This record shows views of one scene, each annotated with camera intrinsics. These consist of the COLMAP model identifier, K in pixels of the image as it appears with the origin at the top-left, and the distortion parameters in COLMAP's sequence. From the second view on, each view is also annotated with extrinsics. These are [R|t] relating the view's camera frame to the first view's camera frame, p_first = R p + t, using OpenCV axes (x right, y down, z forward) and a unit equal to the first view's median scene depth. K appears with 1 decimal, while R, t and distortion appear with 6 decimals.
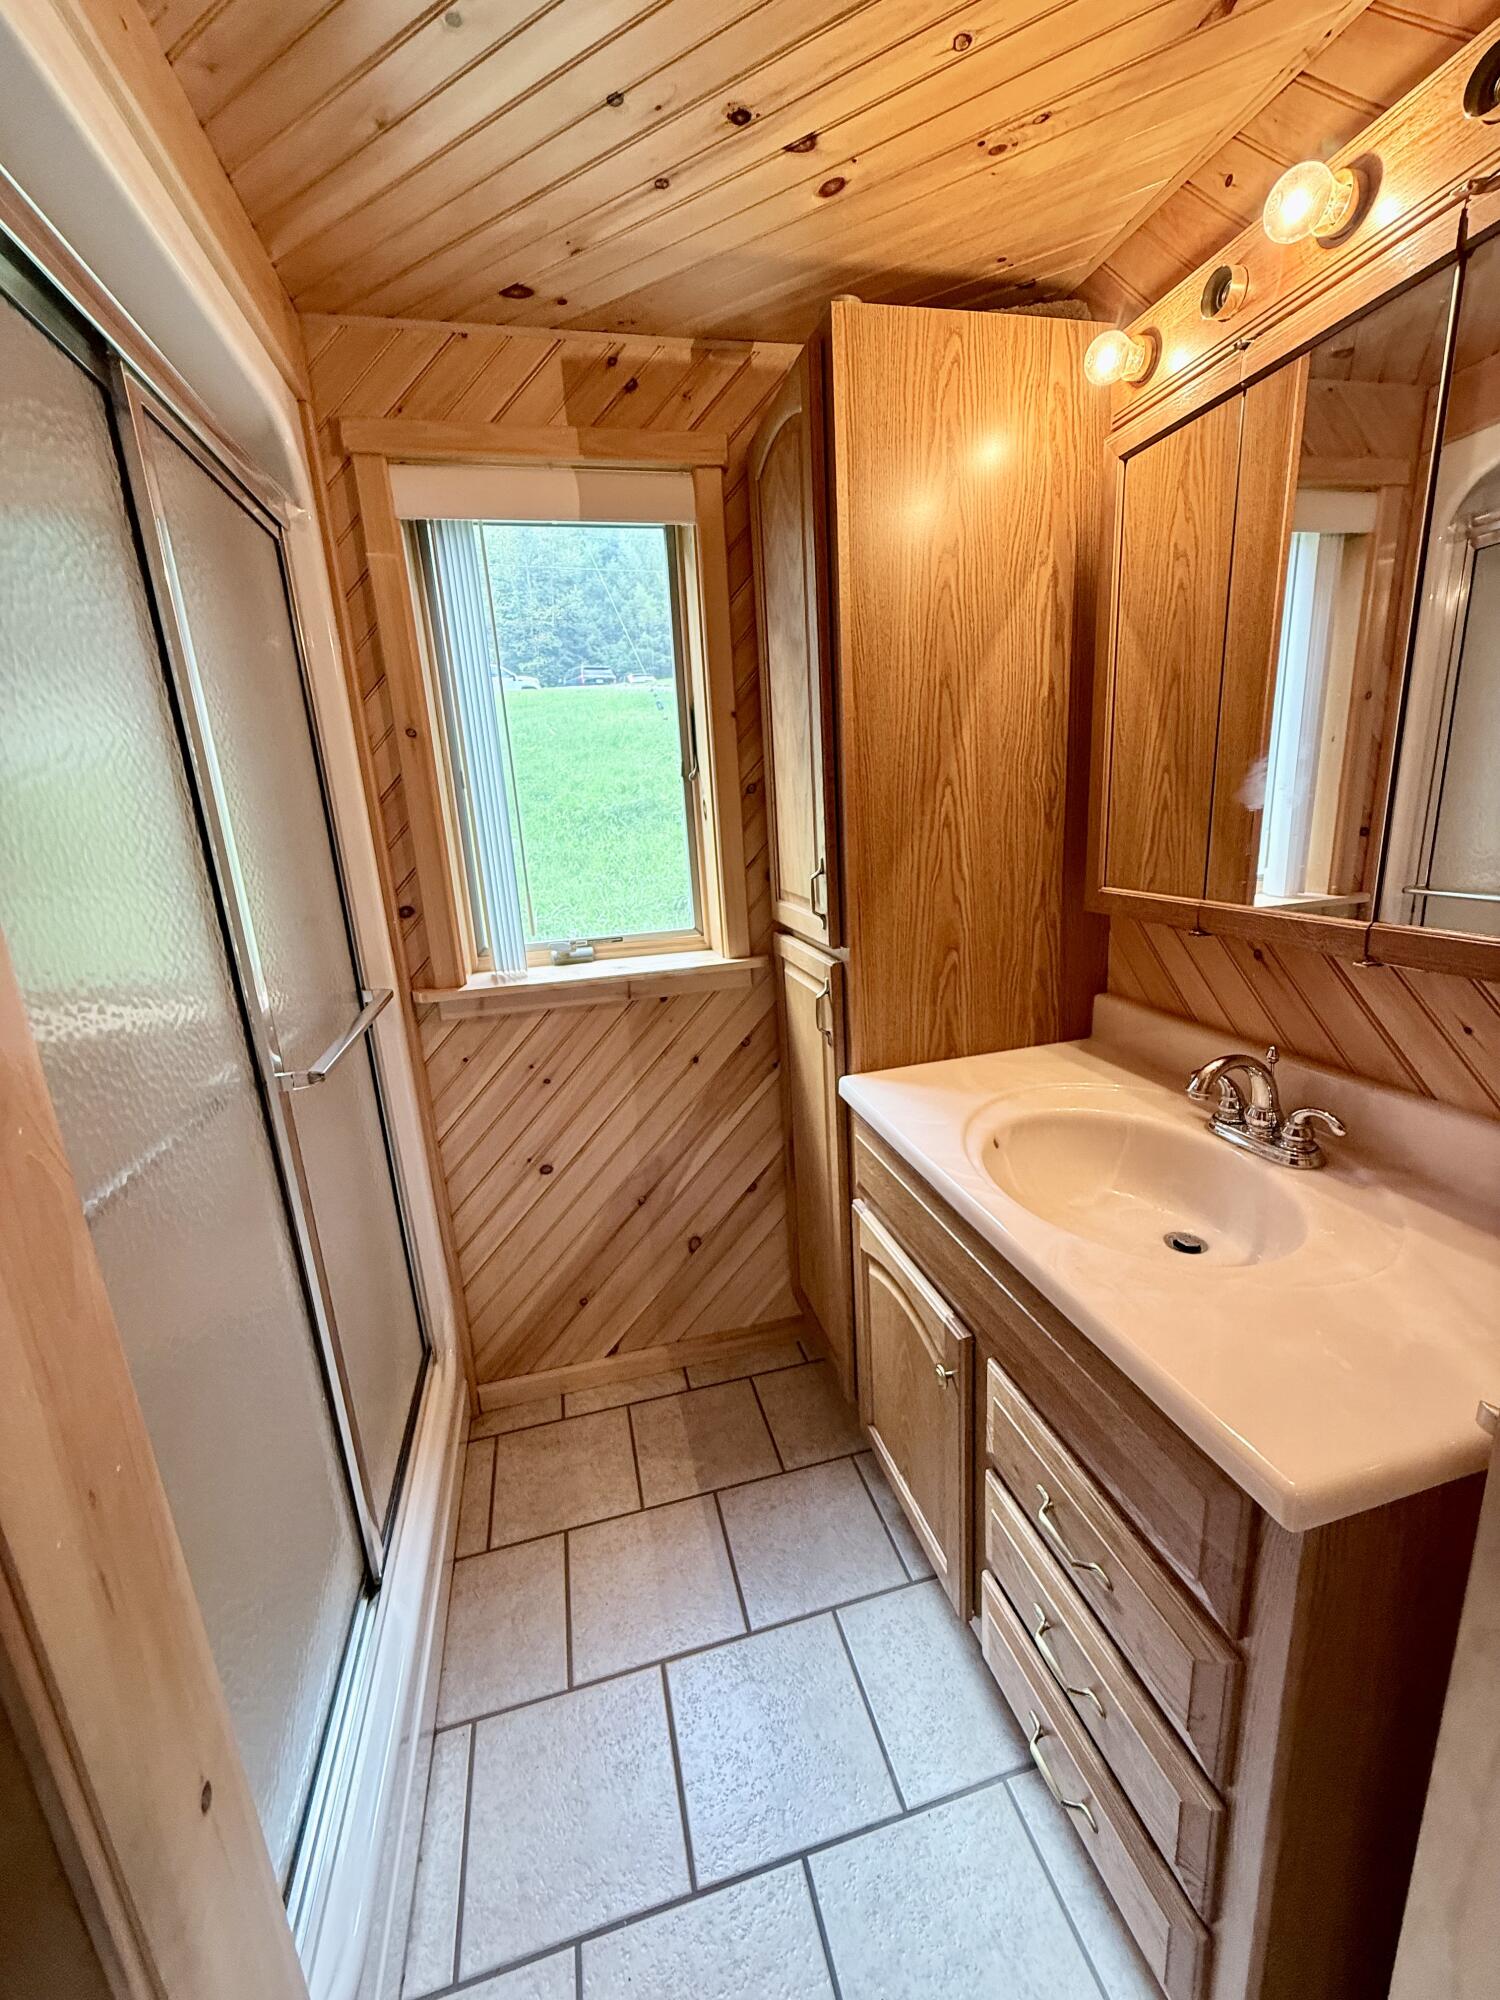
lens RADIAL K [[794.6, 0, 743.5], [0, 794.6, 997.7], [0, 0, 1]] dist [0.001354, 0.000087]
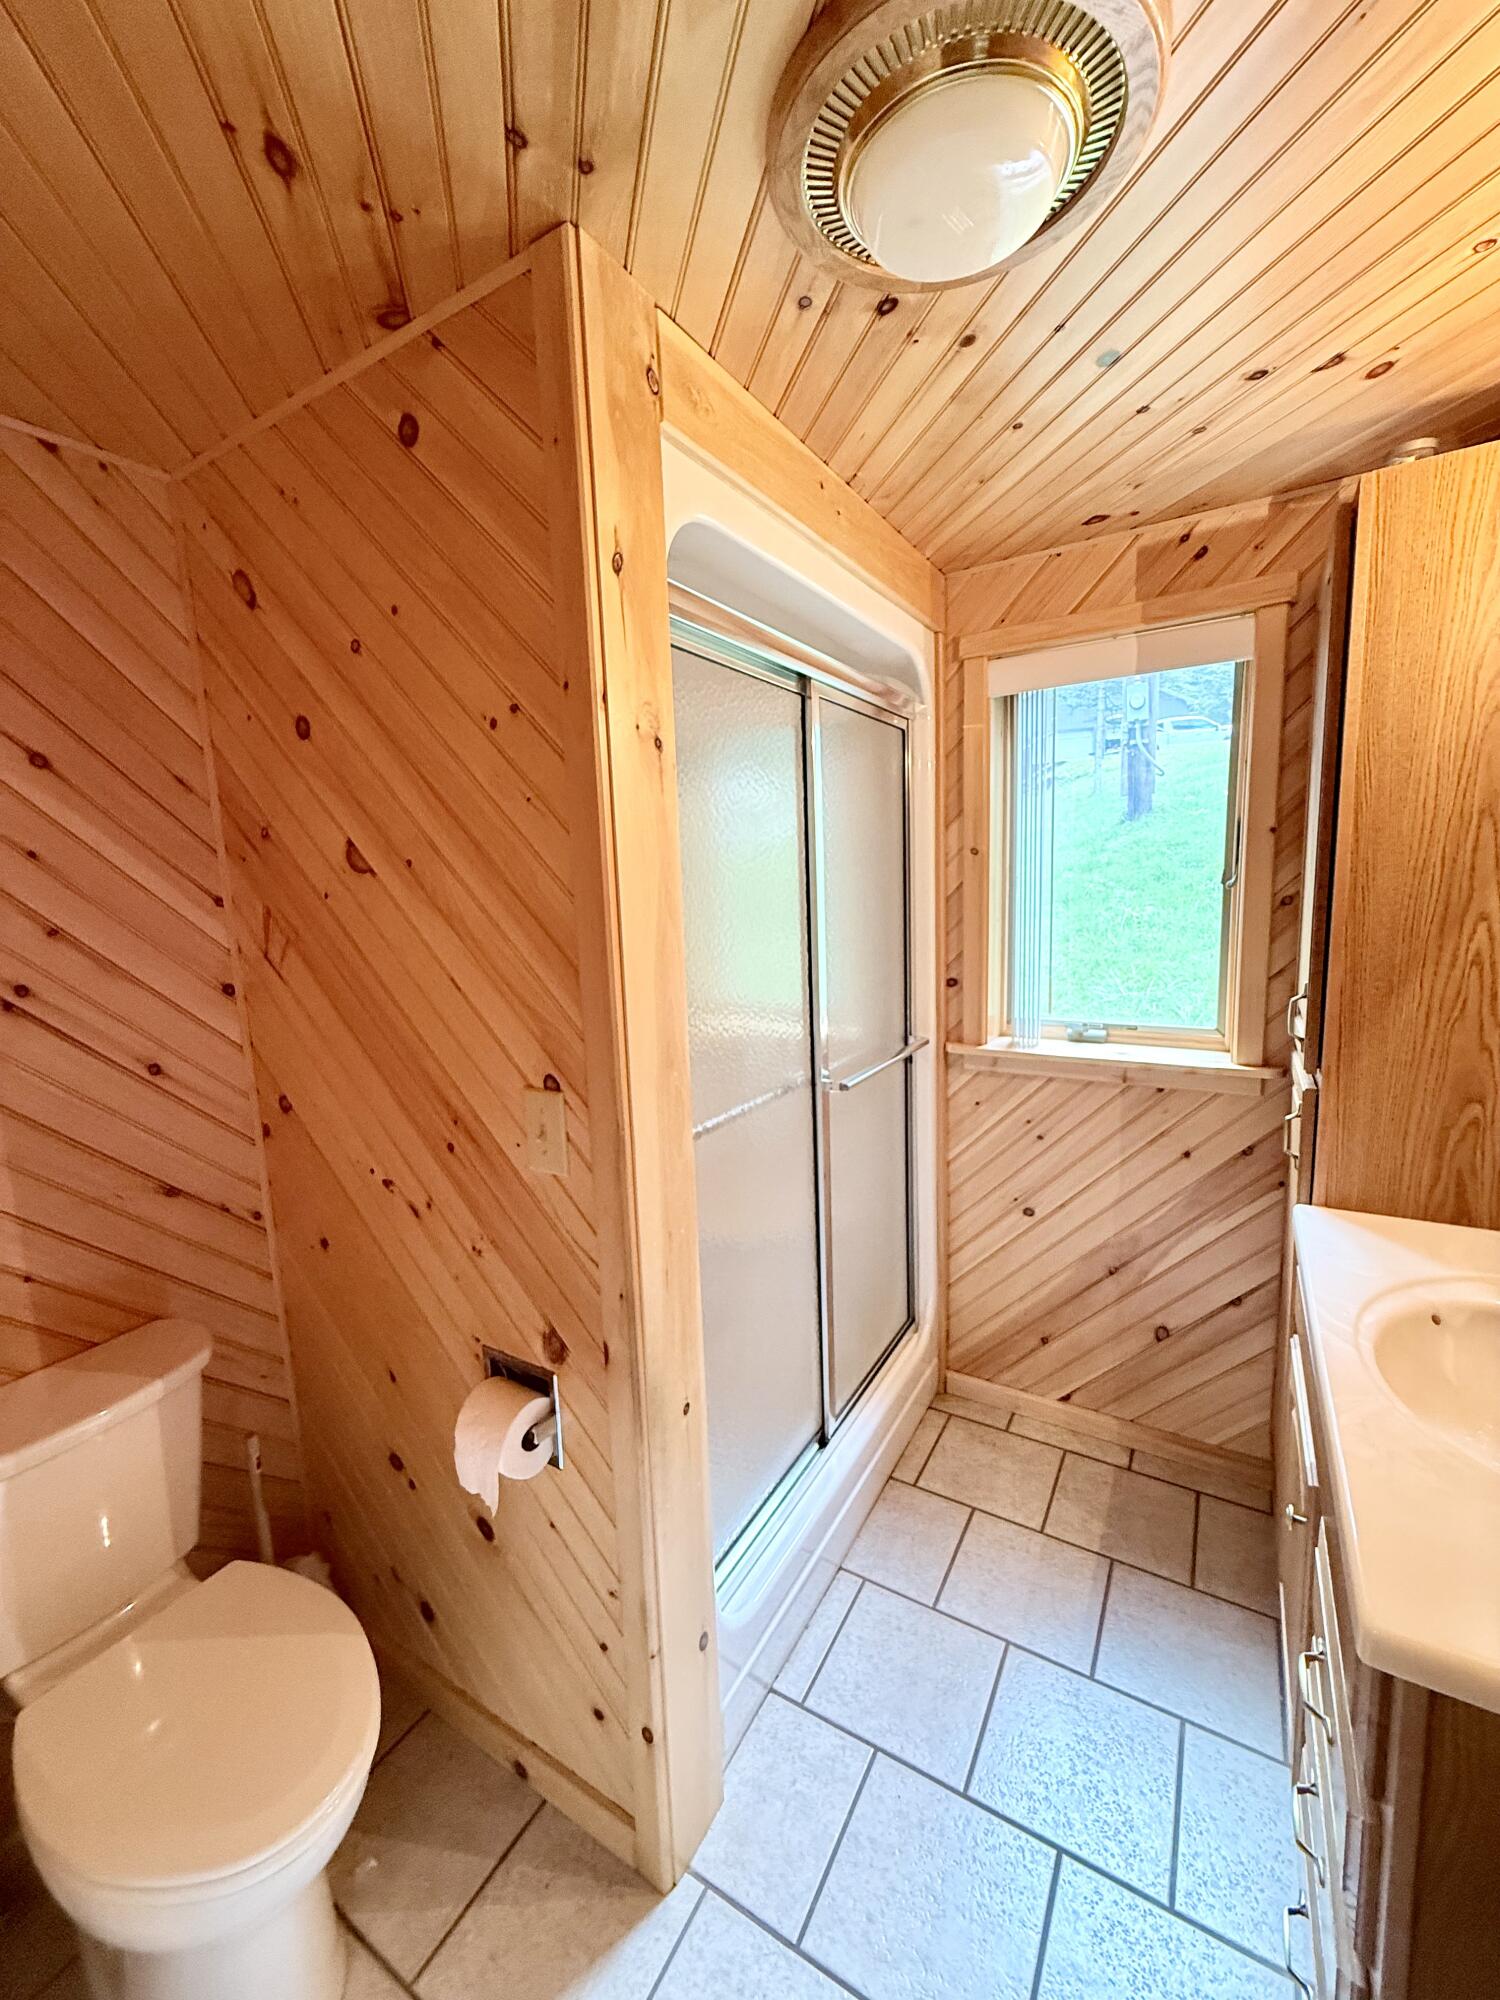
lens RADIAL K [[794.6, 0, 753.9], [0, 794.6, 994.0], [0, 0, 1]] dist [0.001354, 0.000087]
pose [[0.709009, 0.129540, -0.693199, 0.262658], [-0.176347, 0.984322, 0.003575, -0.036315], [0.682794, 0.119709, 0.720737, -0.175040]]
